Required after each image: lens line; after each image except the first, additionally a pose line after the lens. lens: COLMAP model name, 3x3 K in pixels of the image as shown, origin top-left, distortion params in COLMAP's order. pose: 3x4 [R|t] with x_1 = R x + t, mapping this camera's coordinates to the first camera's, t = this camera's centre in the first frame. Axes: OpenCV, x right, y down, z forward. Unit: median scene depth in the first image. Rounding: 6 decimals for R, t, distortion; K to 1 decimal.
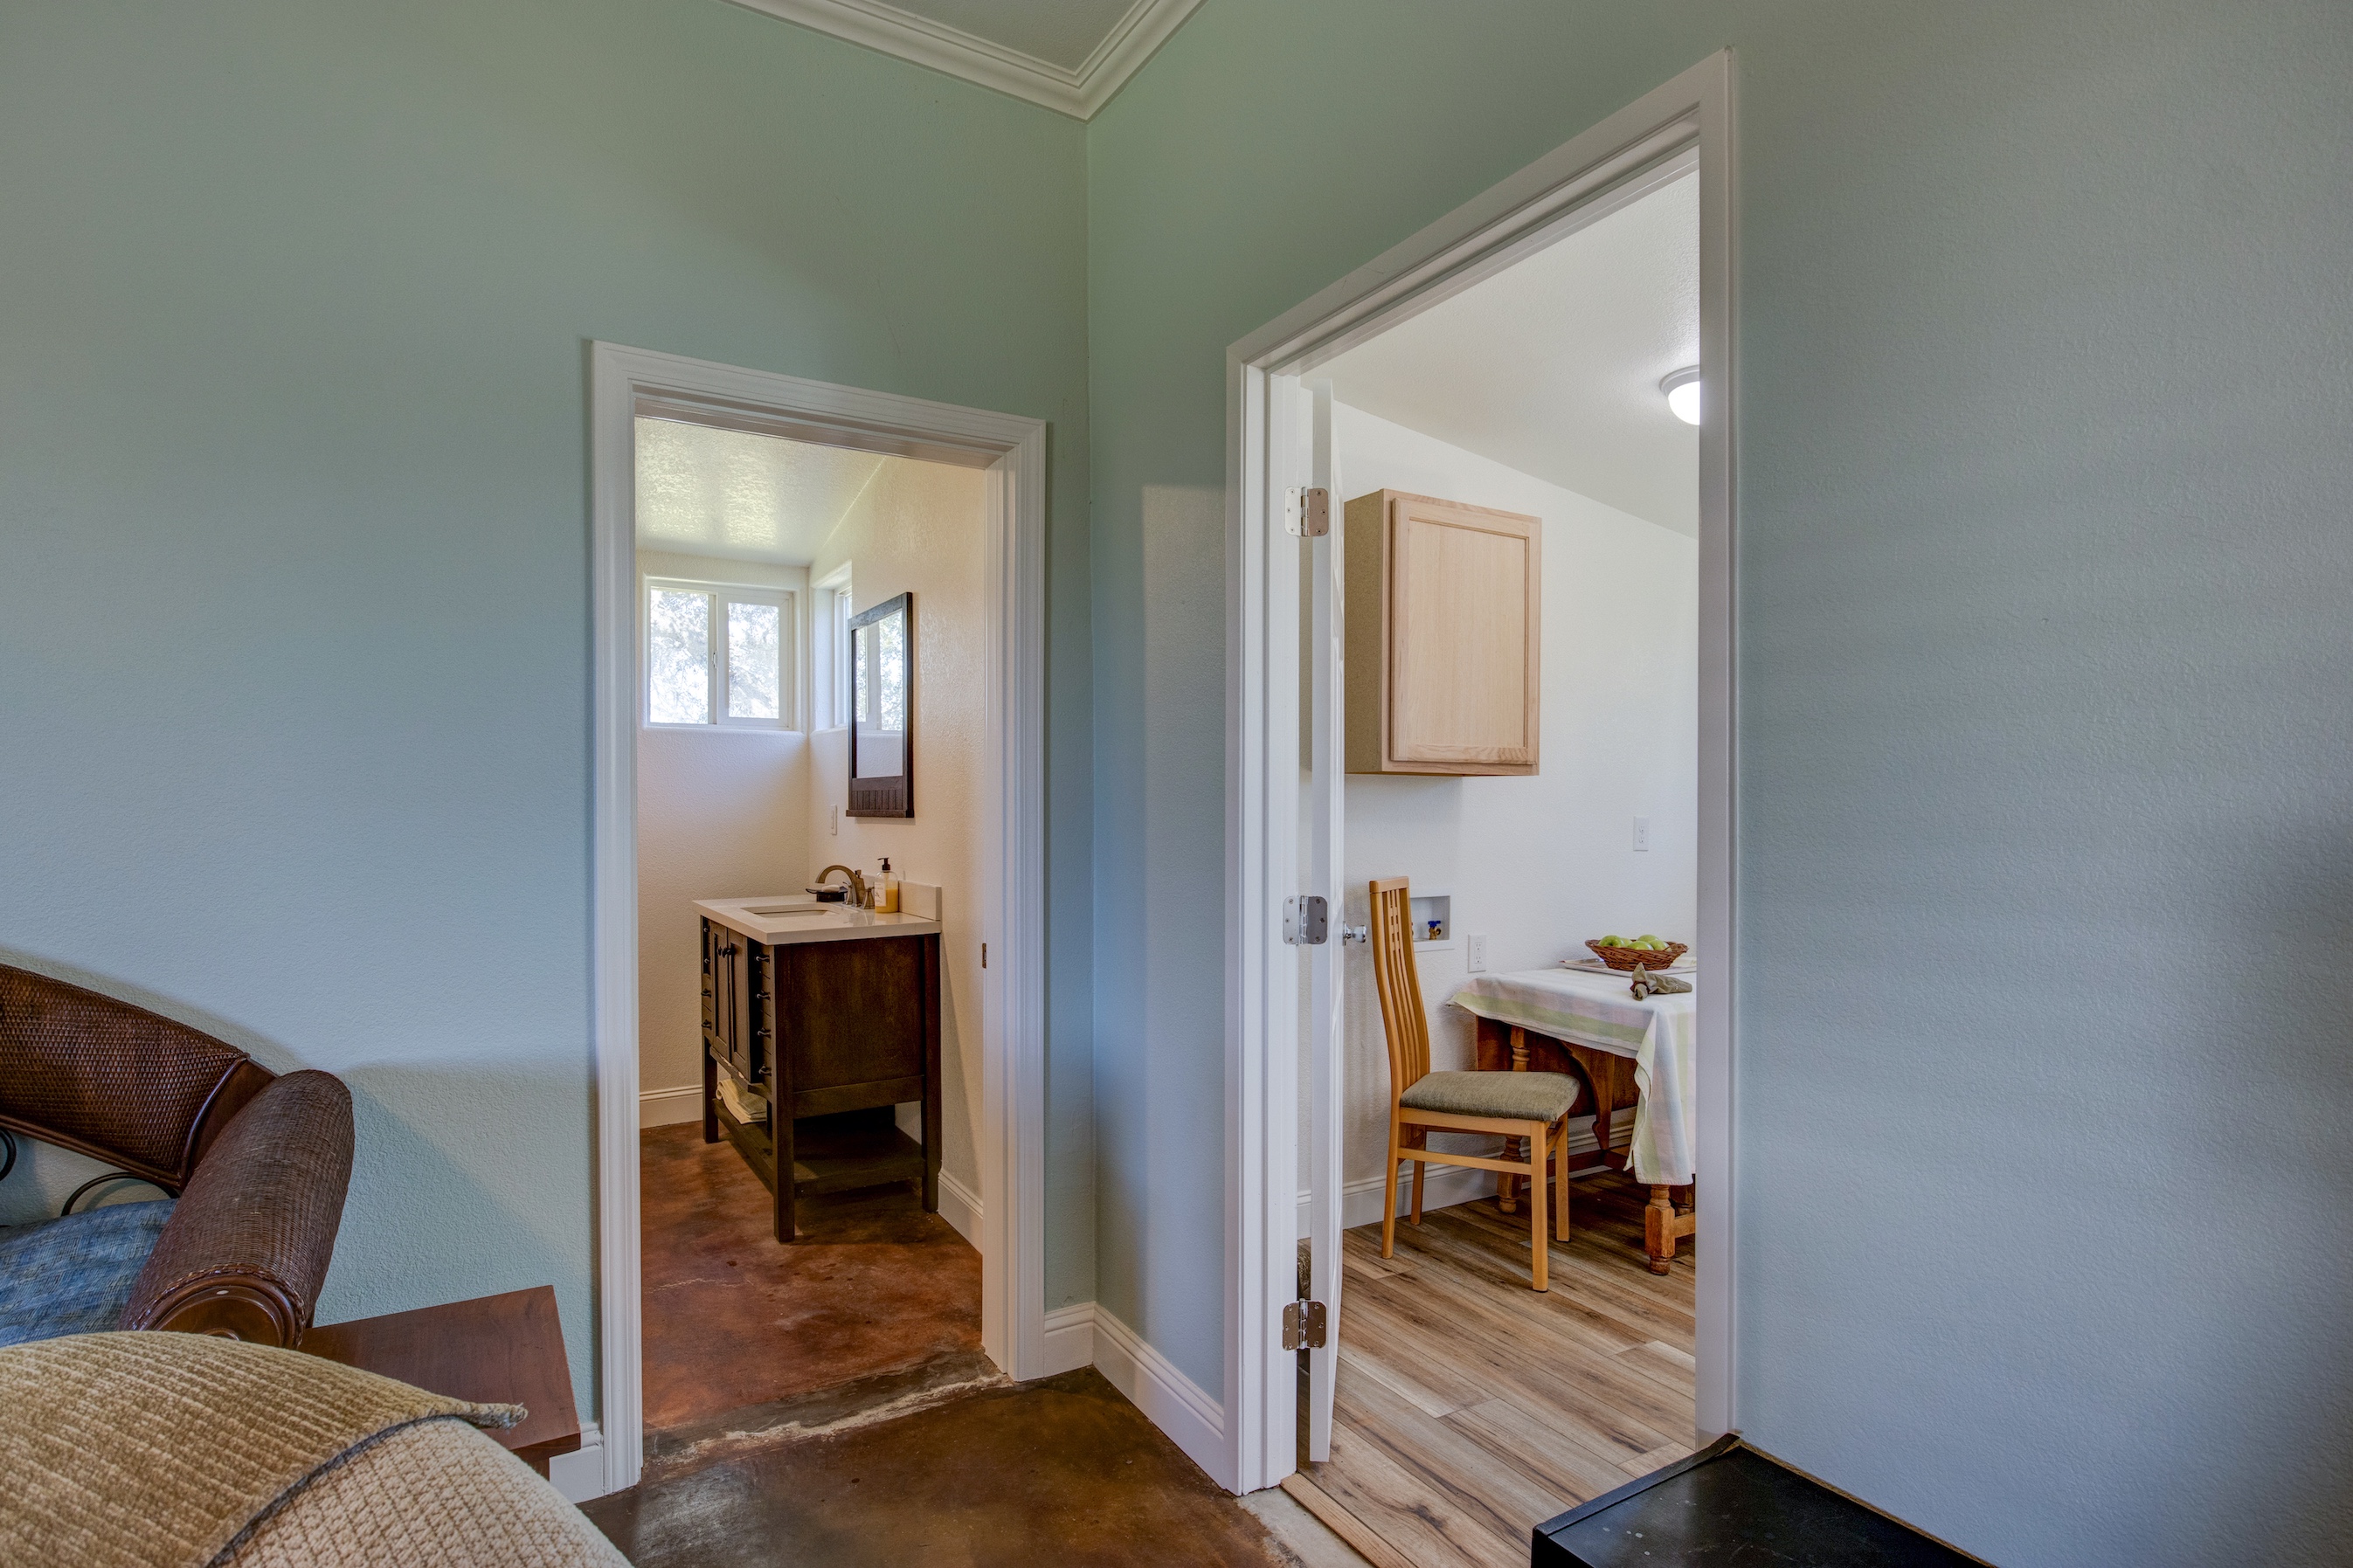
lens RADIAL K [[1174.1, 0, 1165.0], [0, 1174.1, 798.6], [0, 0, 1]] dist [-0.007128, 0.000749]
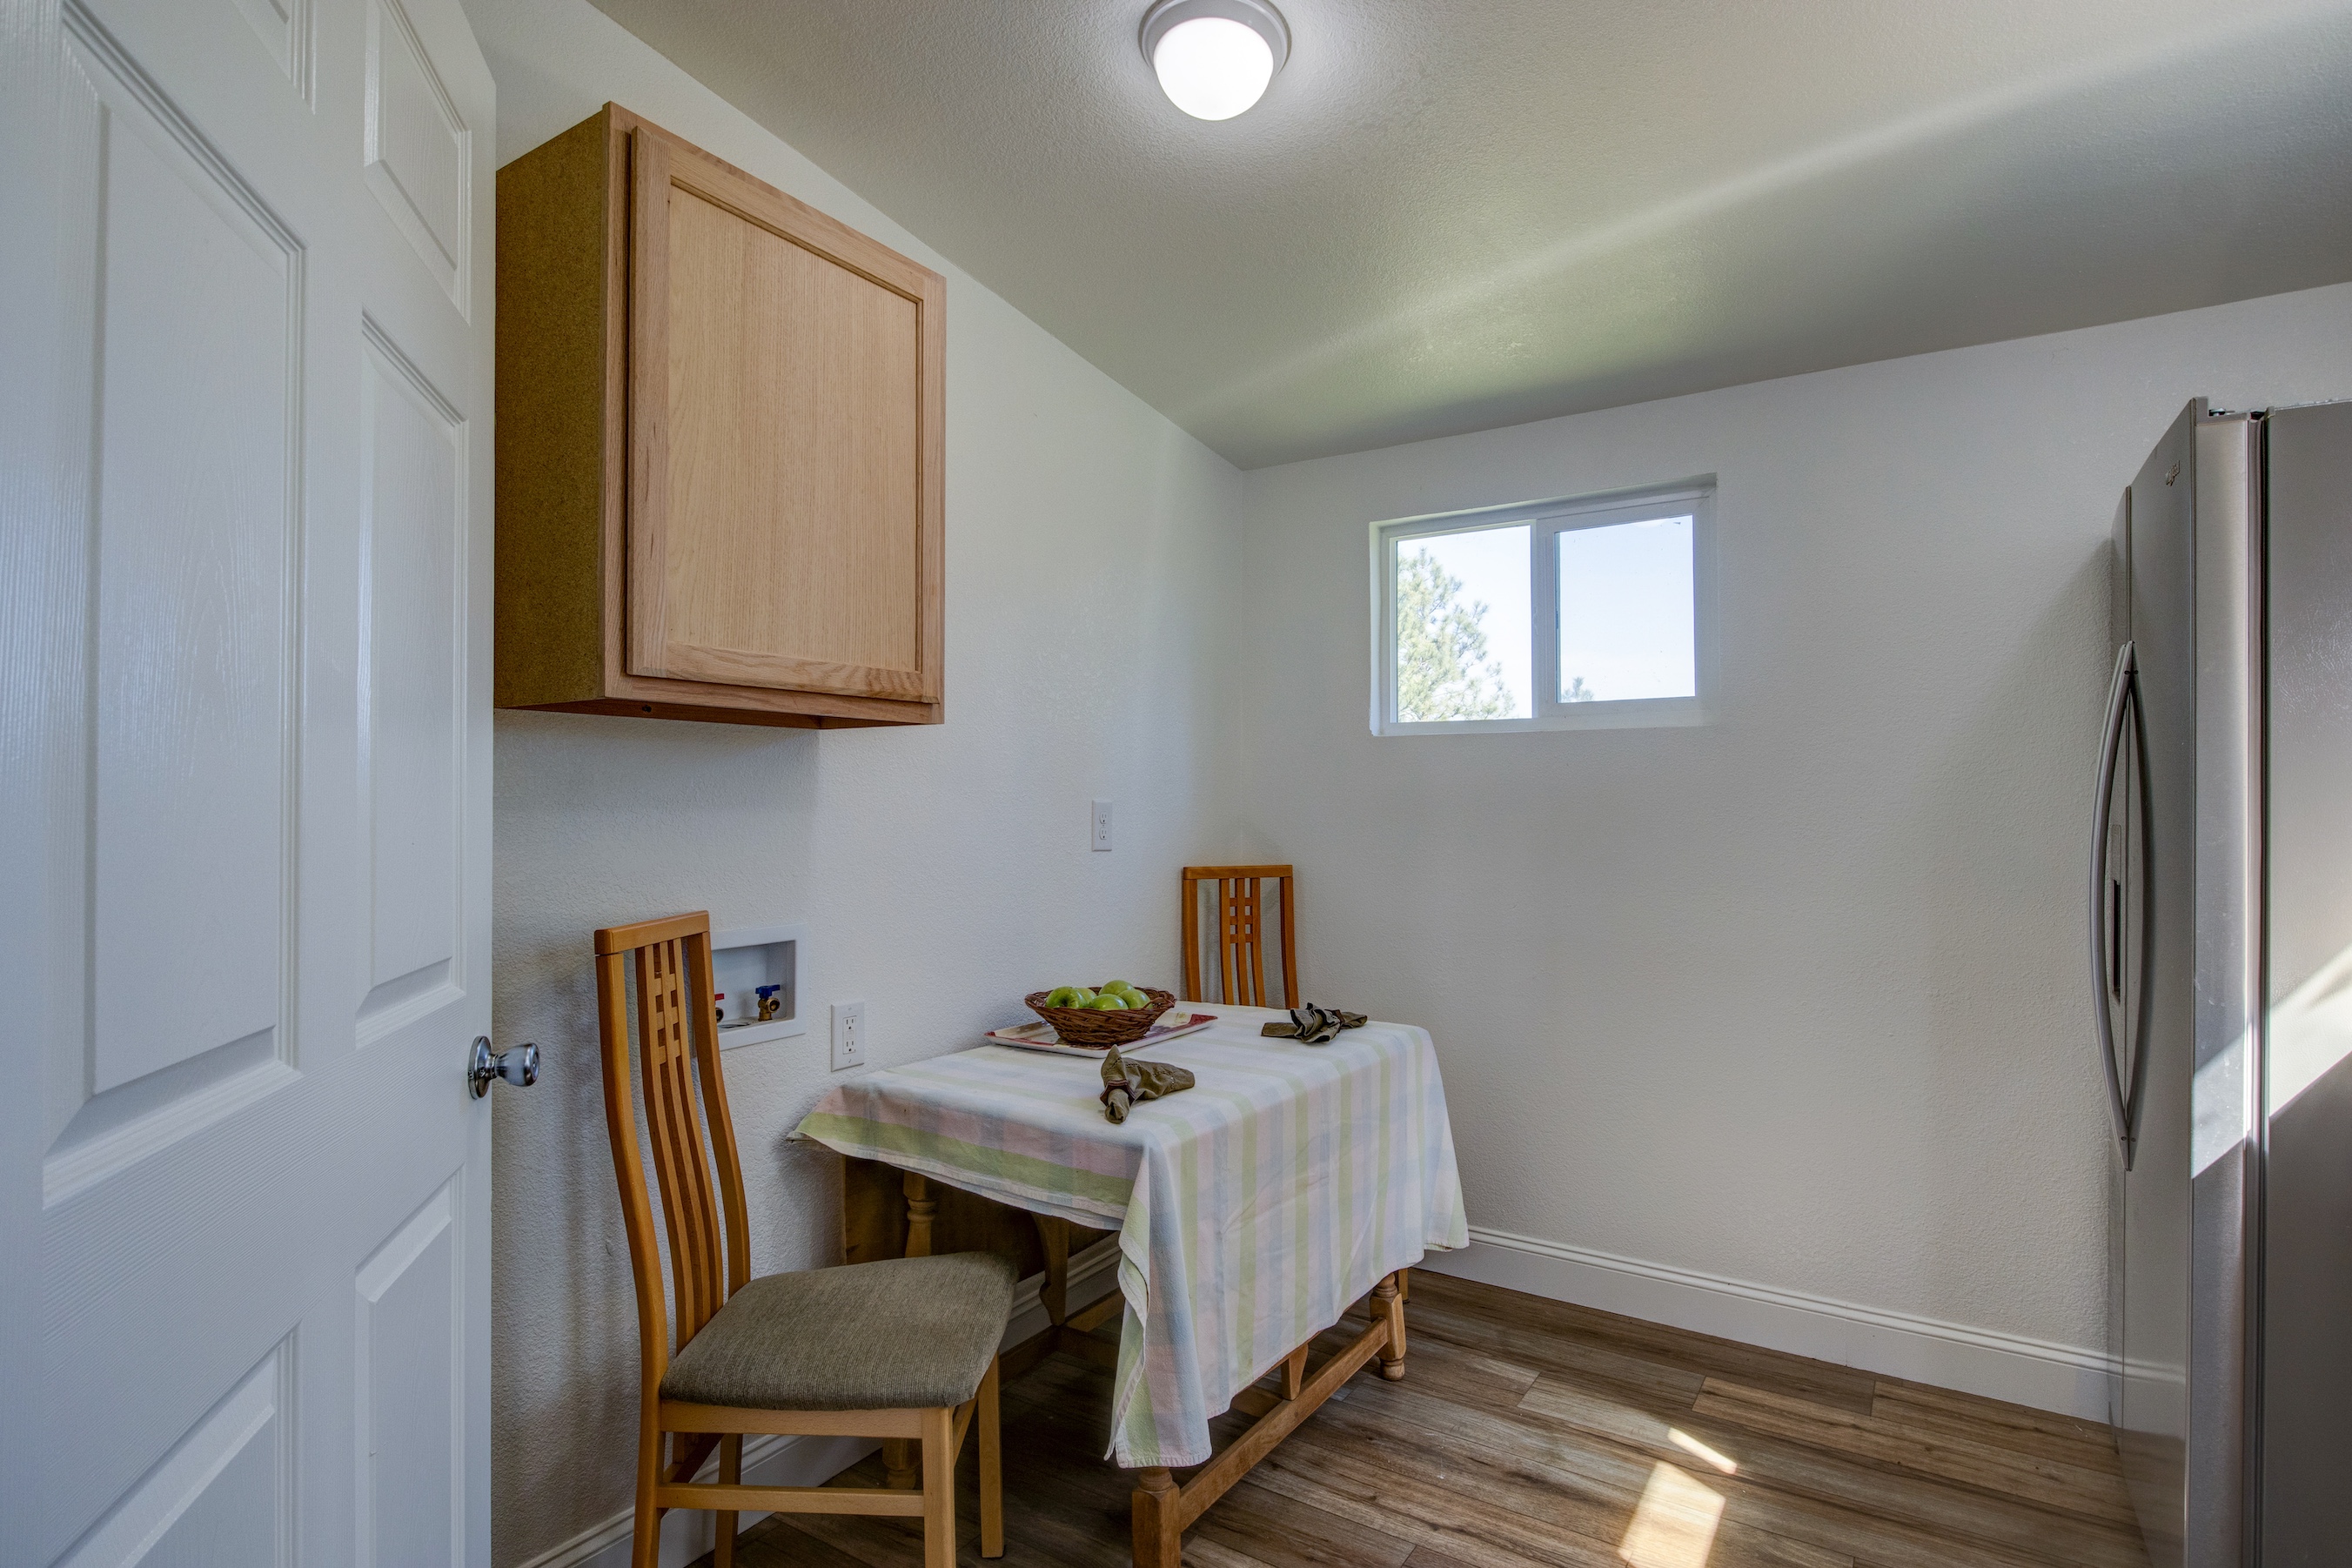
lens RADIAL K [[1173.8, 0, 1164.5], [0, 1173.8, 798.6], [0, 0, 1]] dist [-0.007128, 0.000749]
pose [[0.895978, -0.008585, 0.444015, 0.166137], [0.010631, 0.999941, -0.002119, 0.019513], [-0.443971, 0.006619, 0.896017, 0.455192]]
